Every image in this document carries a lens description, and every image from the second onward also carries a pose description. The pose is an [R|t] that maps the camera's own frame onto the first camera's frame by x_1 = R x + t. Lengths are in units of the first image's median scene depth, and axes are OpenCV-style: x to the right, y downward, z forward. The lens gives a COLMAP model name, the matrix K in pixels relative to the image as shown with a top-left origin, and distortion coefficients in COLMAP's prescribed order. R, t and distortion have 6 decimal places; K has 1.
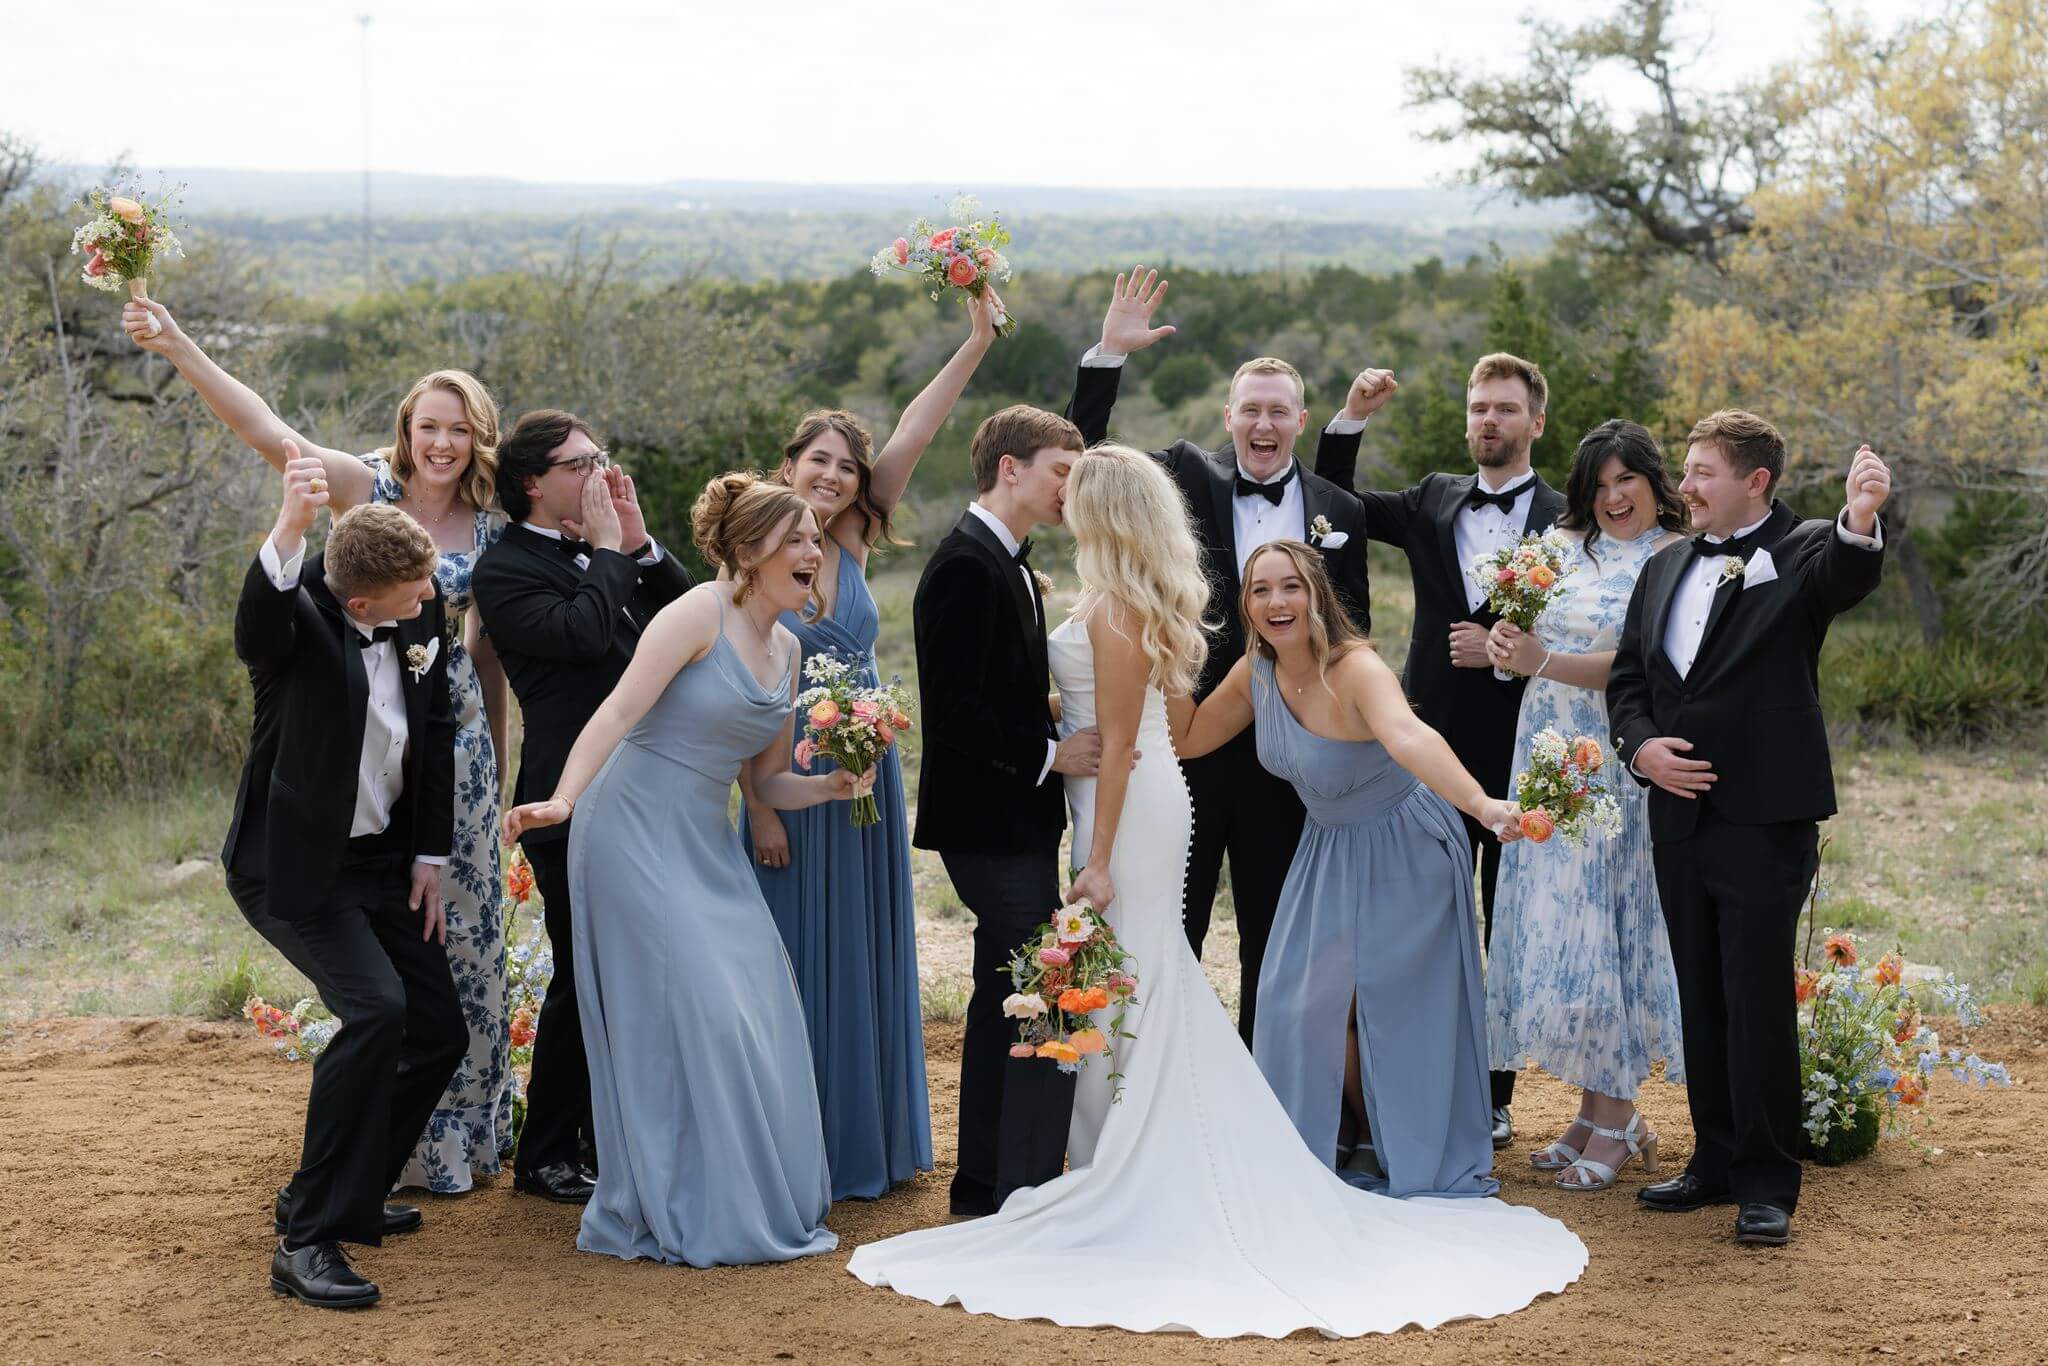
lens RADIAL K [[2908.0, 0, 1027.7], [0, 2908.0, 683.0], [0, 0, 1]] dist [0.051405, 0.000000]
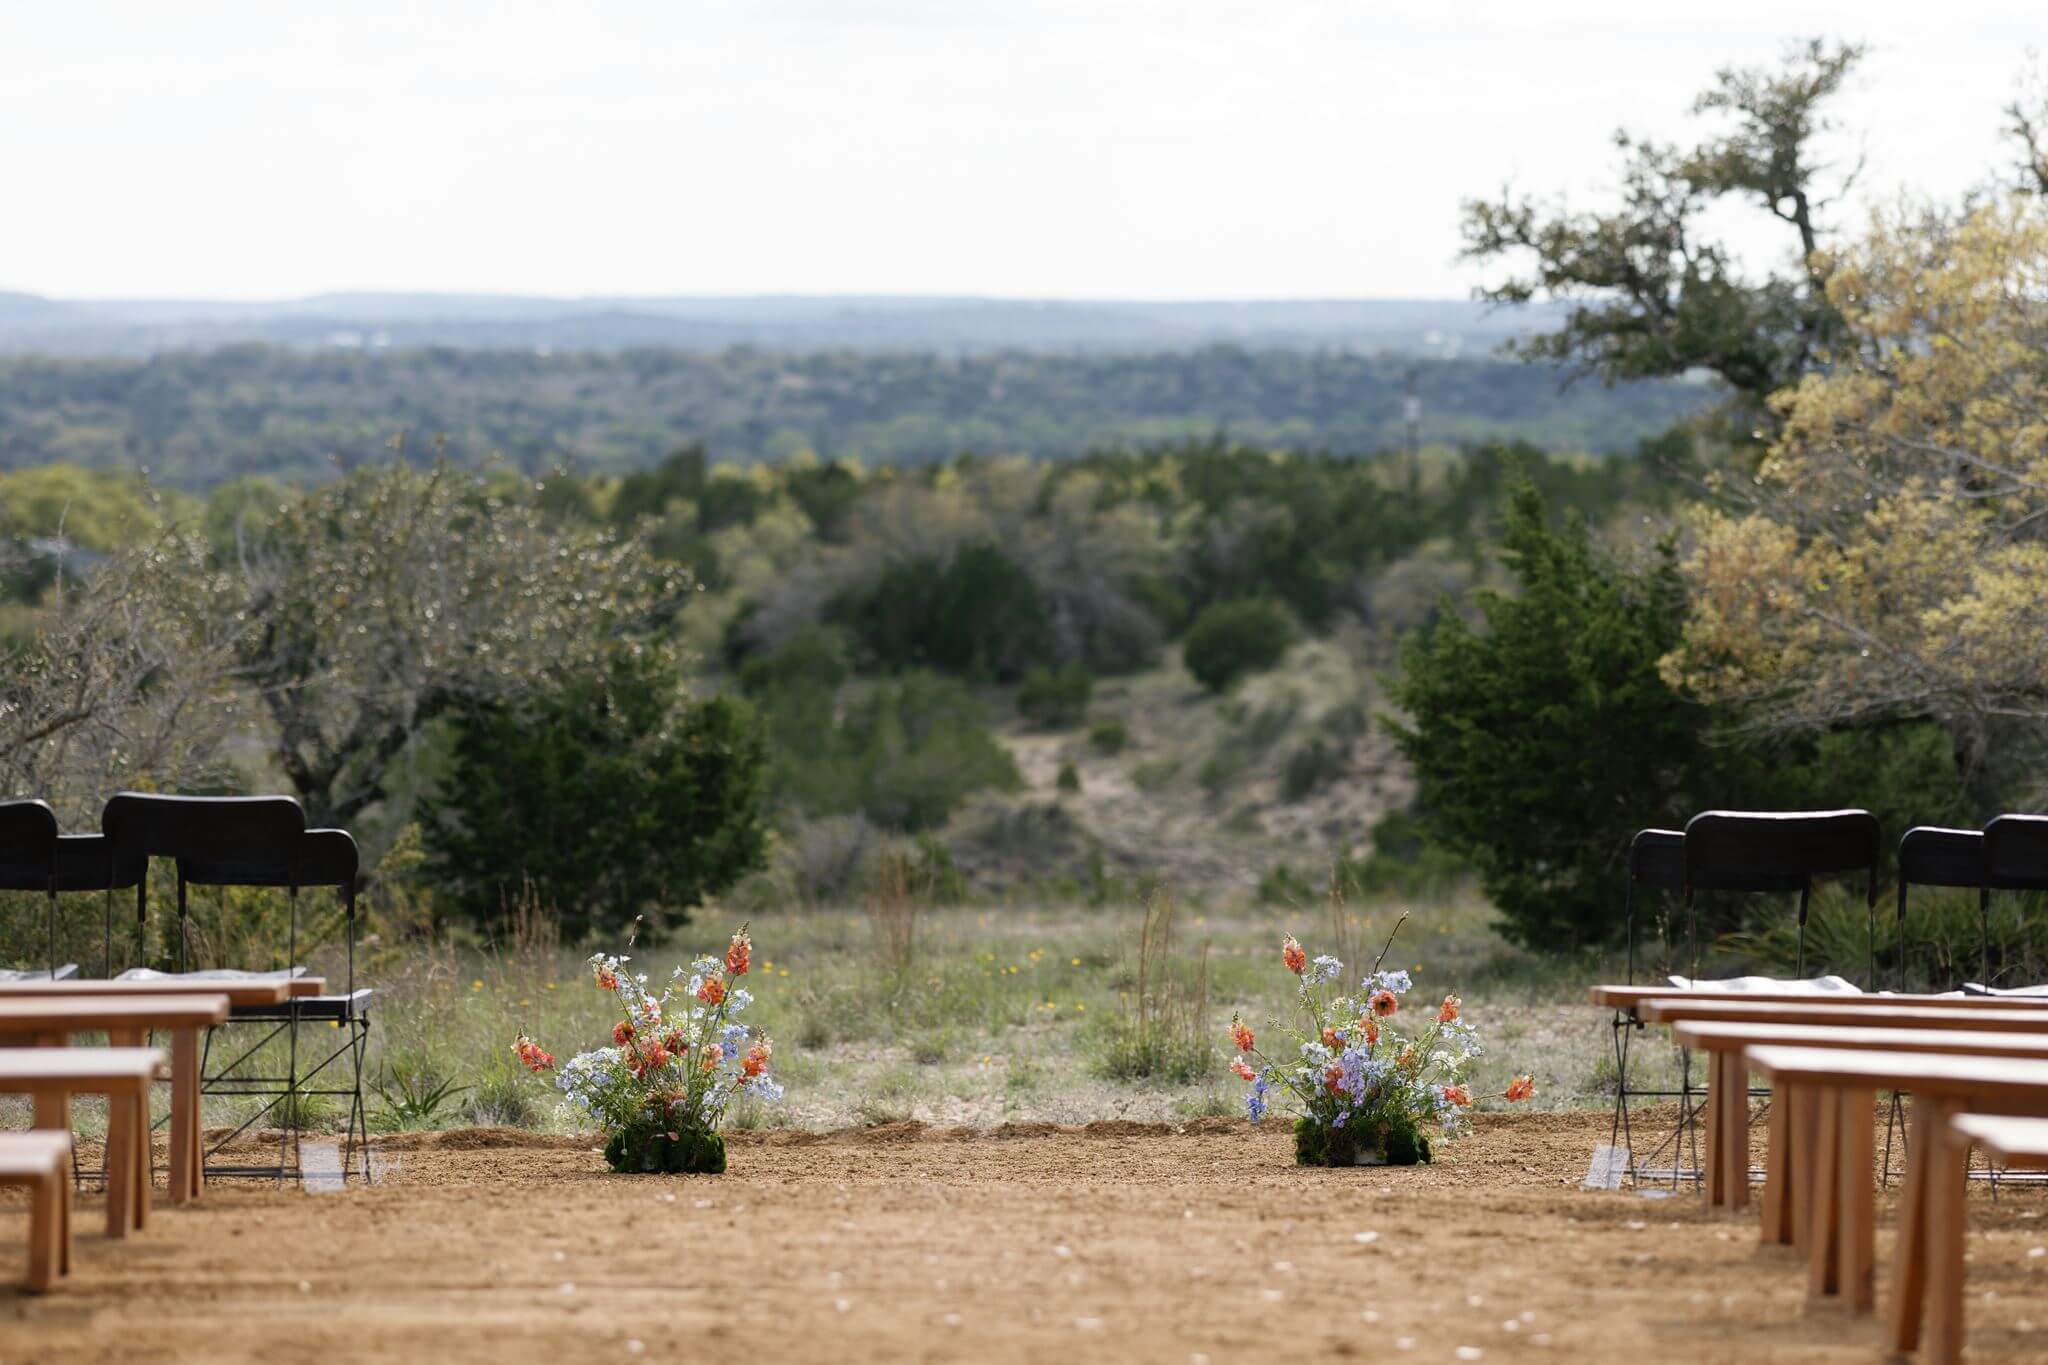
lens RADIAL K [[2908.0, 0, 1022.4], [0, 2908.0, 680.9], [0, 0, 1]] dist [0.051405, 0.000000]
pose [[0.999758, -0.008335, 0.020380, -0.000865], [0.009832, 0.997173, -0.074491, -0.033005], [-0.019702, 0.074673, 0.997013, 0.260511]]
